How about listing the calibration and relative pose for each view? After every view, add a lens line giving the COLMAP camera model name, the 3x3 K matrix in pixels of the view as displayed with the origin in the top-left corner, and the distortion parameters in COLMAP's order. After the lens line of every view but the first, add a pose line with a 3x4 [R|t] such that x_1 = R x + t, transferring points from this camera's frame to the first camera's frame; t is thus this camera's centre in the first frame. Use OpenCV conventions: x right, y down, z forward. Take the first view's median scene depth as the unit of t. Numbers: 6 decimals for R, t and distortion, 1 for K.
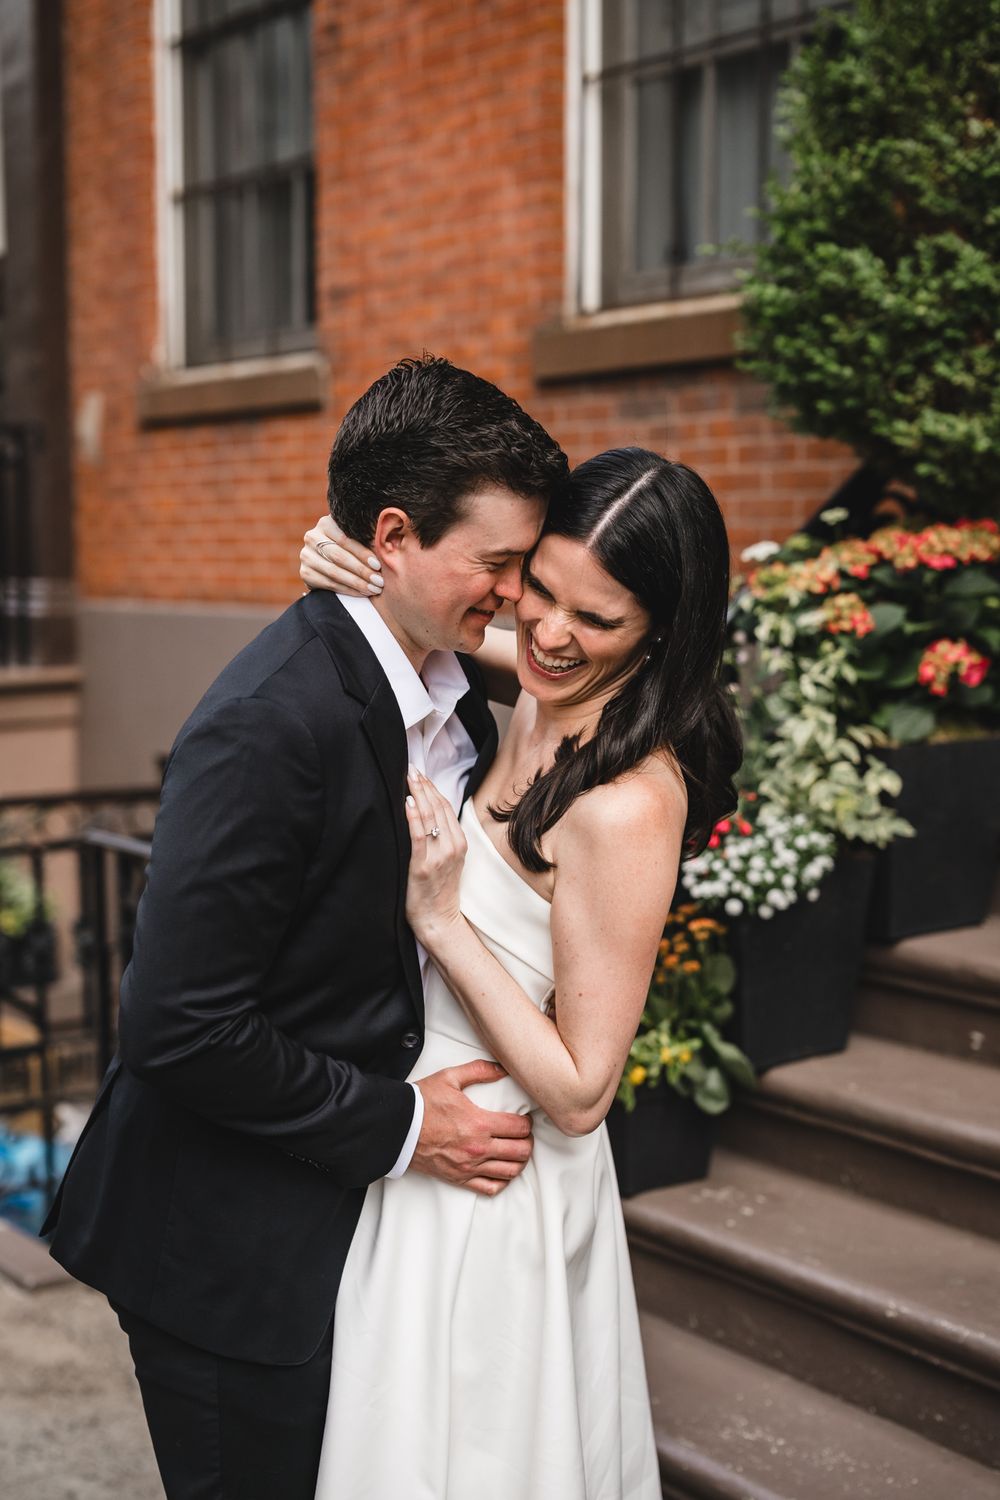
lens RADIAL K [[2237.8, 0, 499.6], [0, 2237.8, 771.3], [0, 0, 1]] dist [0.006045, -0.050081]
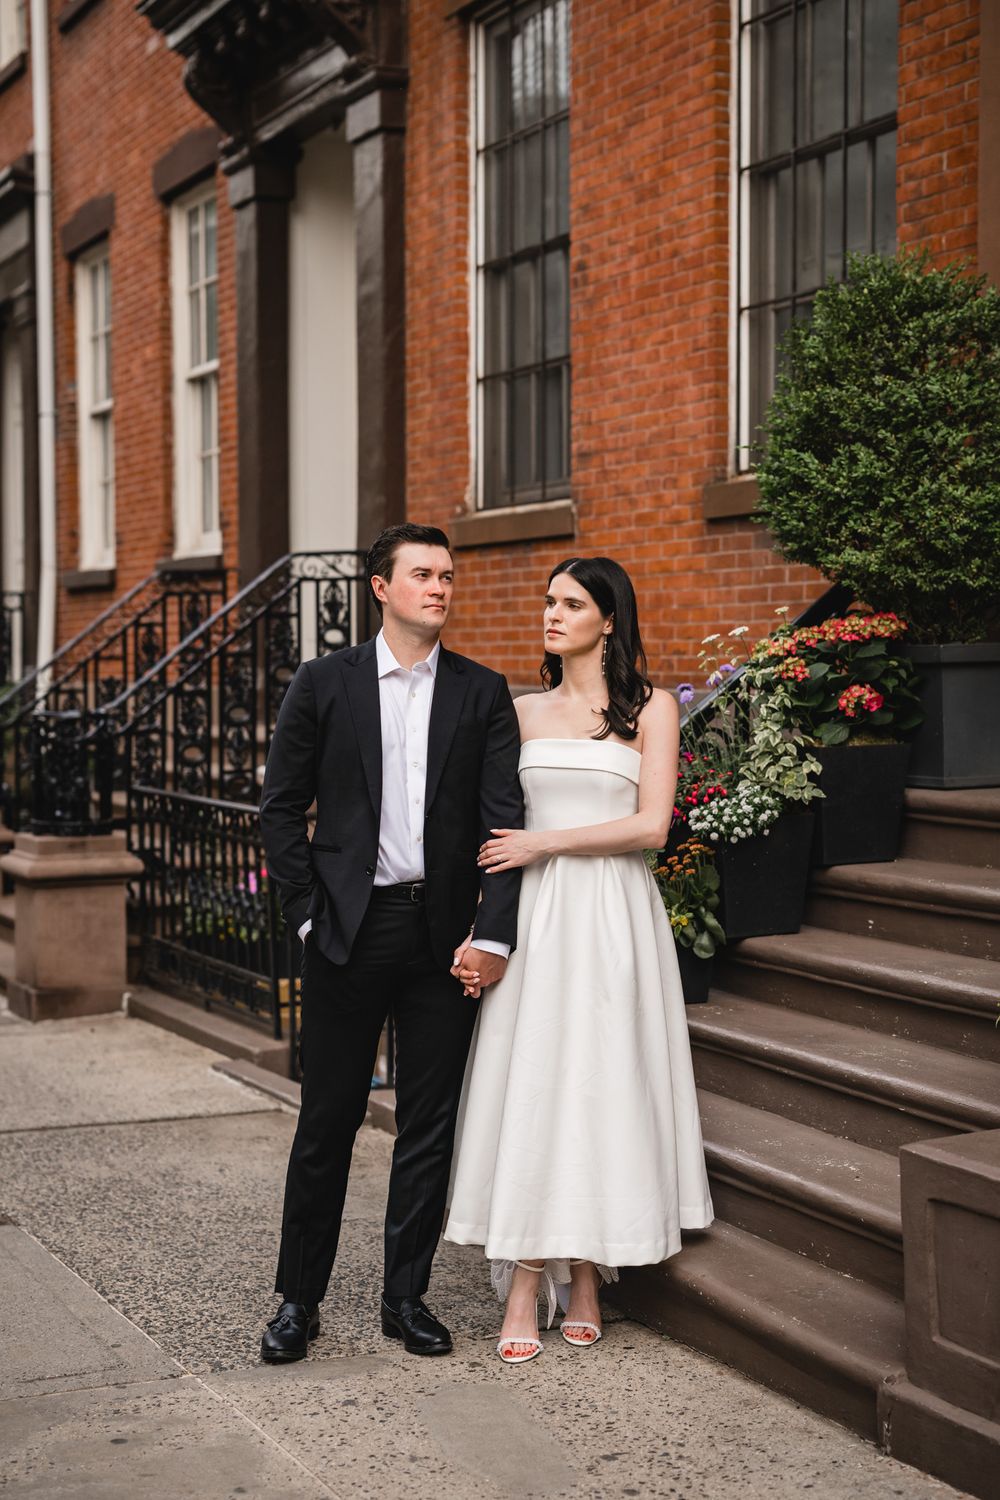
lens RADIAL K [[2474.2, 0, 500.0], [0, 2474.2, 750.0], [0, 0, 1]] dist [-0.005058, -0.007212]
pose [[0.982865, 0.007261, -0.184186, 0.279629], [-0.019236, 0.997808, -0.063311, 0.112665], [0.183323, 0.065770, 0.980850, -0.858429]]
